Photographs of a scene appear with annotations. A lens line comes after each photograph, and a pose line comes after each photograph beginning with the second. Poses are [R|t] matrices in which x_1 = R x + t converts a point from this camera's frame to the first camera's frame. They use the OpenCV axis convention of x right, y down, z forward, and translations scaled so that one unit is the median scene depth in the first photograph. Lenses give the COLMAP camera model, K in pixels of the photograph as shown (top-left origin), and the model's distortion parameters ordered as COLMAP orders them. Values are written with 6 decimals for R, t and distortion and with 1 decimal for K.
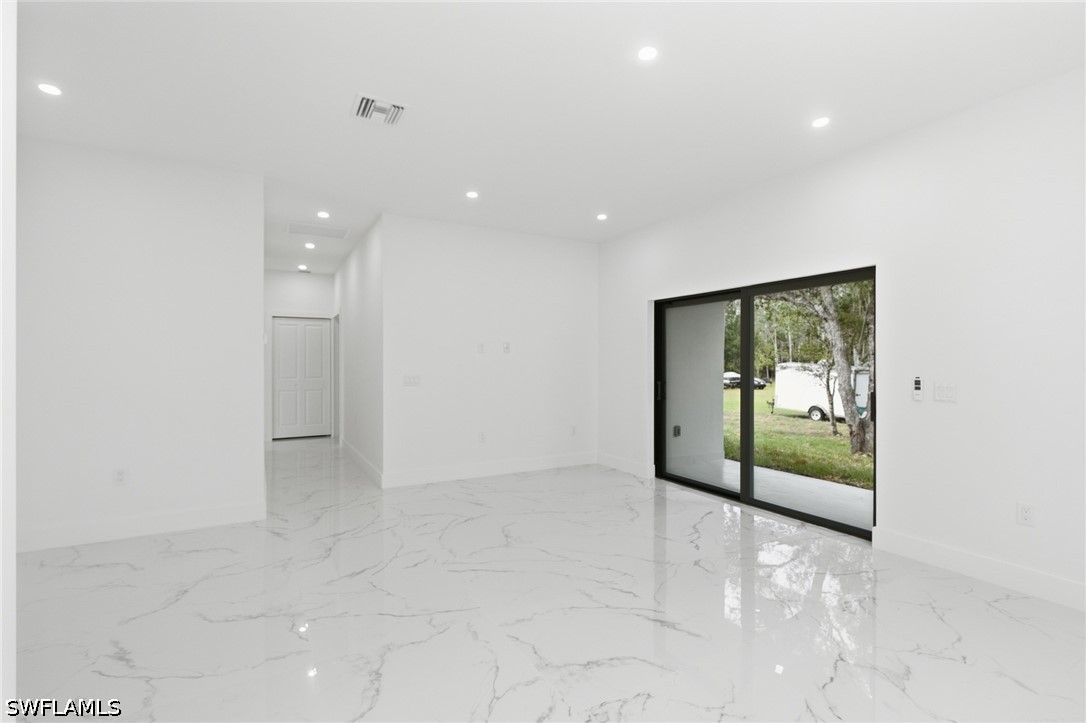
lens RADIAL K [[500.1, 0, 551.6], [0, 500.1, 360.8], [0, 0, 1]] dist [0.001028, -0.000525]
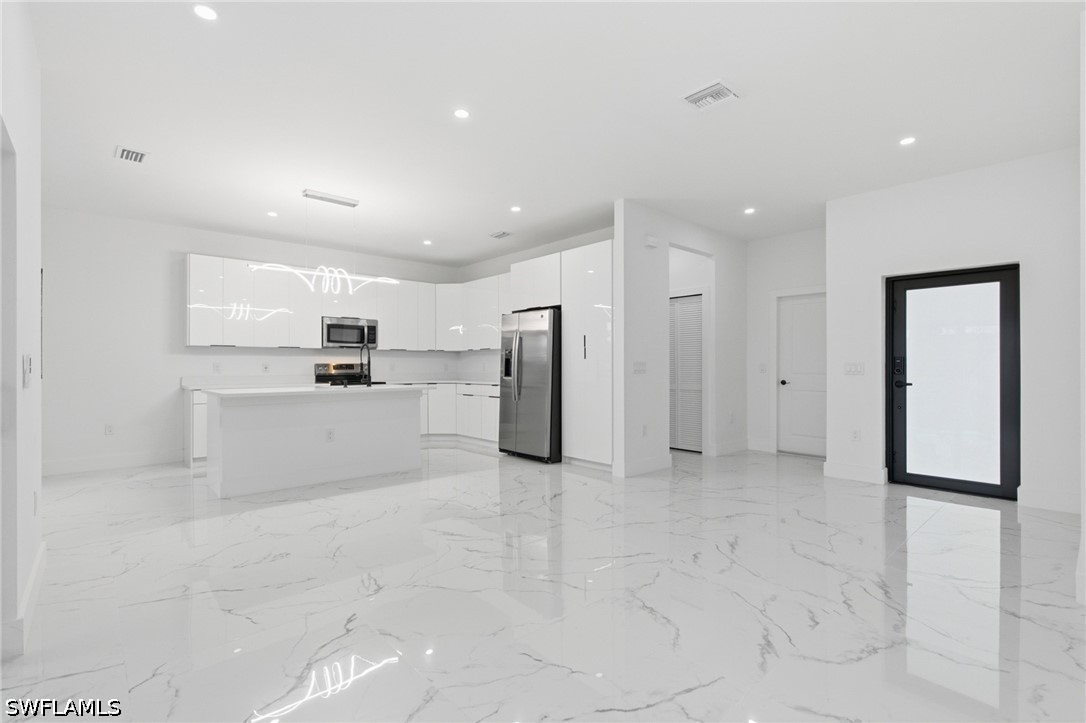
lens RADIAL K [[500.1, 0, 548.5], [0, 500.1, 361.4], [0, 0, 1]] dist [0.001028, -0.000525]
pose [[-0.976434, 0.000077, -0.215815, 0.137297], [0.001688, 0.999972, -0.007280, 0.034527], [0.215809, -0.007473, -0.976407, 1.277860]]
